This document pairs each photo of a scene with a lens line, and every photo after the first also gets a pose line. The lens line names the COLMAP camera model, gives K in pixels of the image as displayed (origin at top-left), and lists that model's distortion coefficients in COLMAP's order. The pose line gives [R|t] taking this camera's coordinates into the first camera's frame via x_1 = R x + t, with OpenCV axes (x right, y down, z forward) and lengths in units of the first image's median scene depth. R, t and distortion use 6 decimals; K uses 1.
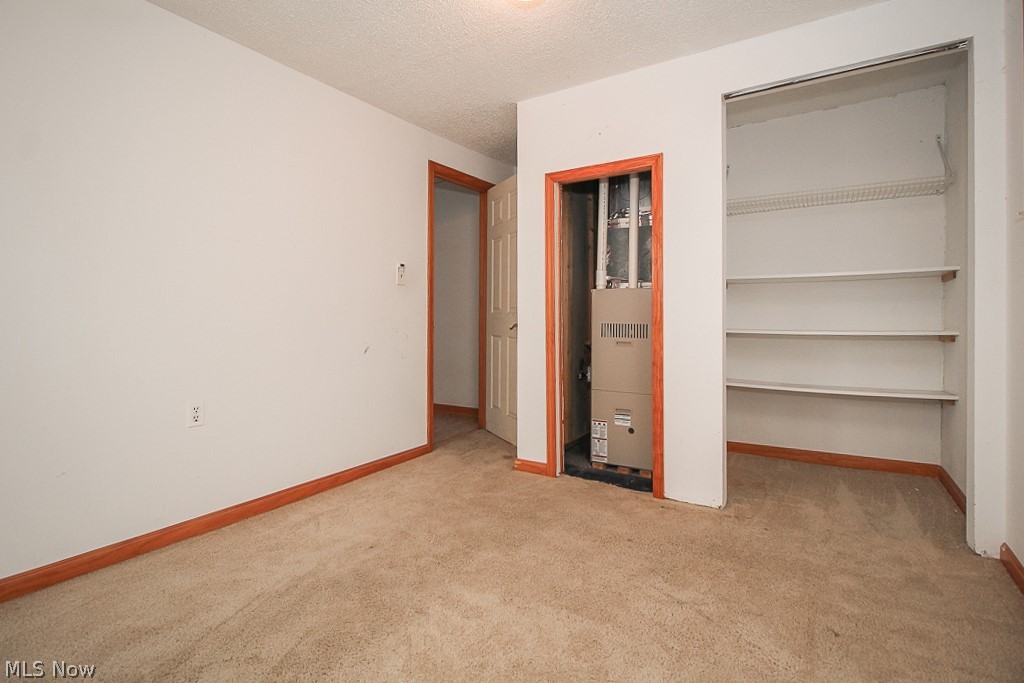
lens RADIAL K [[488.9, 0, 505.7], [0, 488.9, 330.6], [0, 0, 1]] dist [0.002176, -0.005380]
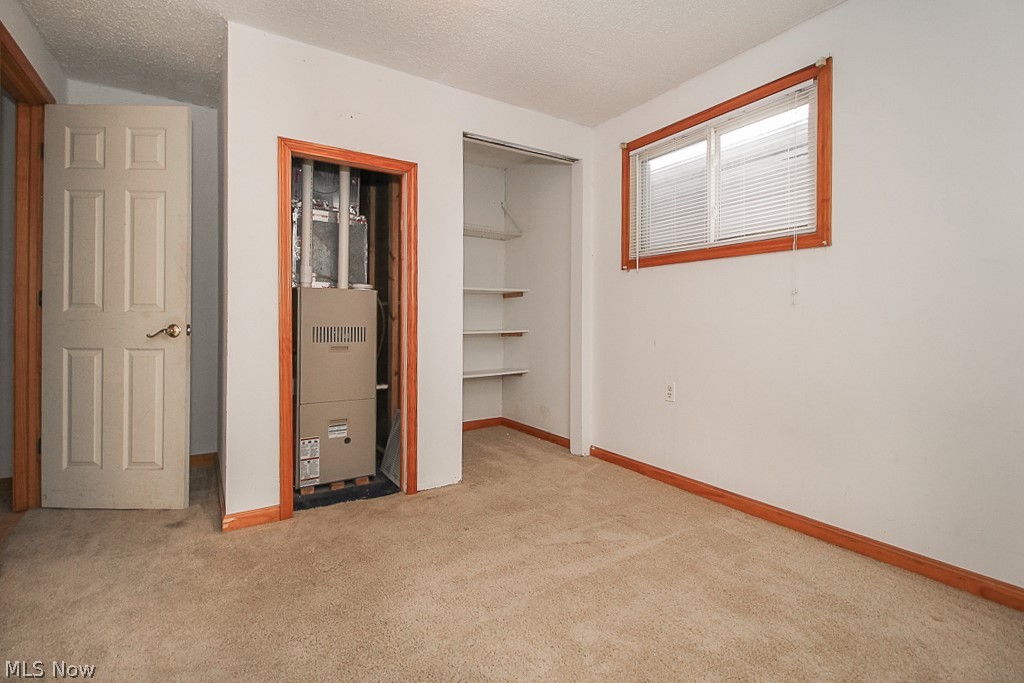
lens RADIAL K [[488.9, 0, 507.9], [0, 488.9, 335.1], [0, 0, 1]] dist [0.002176, -0.005380]
pose [[0.404146, -0.023195, 0.914400, -0.486443], [0.019616, 0.999668, 0.016688, -0.007843], [-0.914484, 0.011193, 0.404467, 0.343967]]
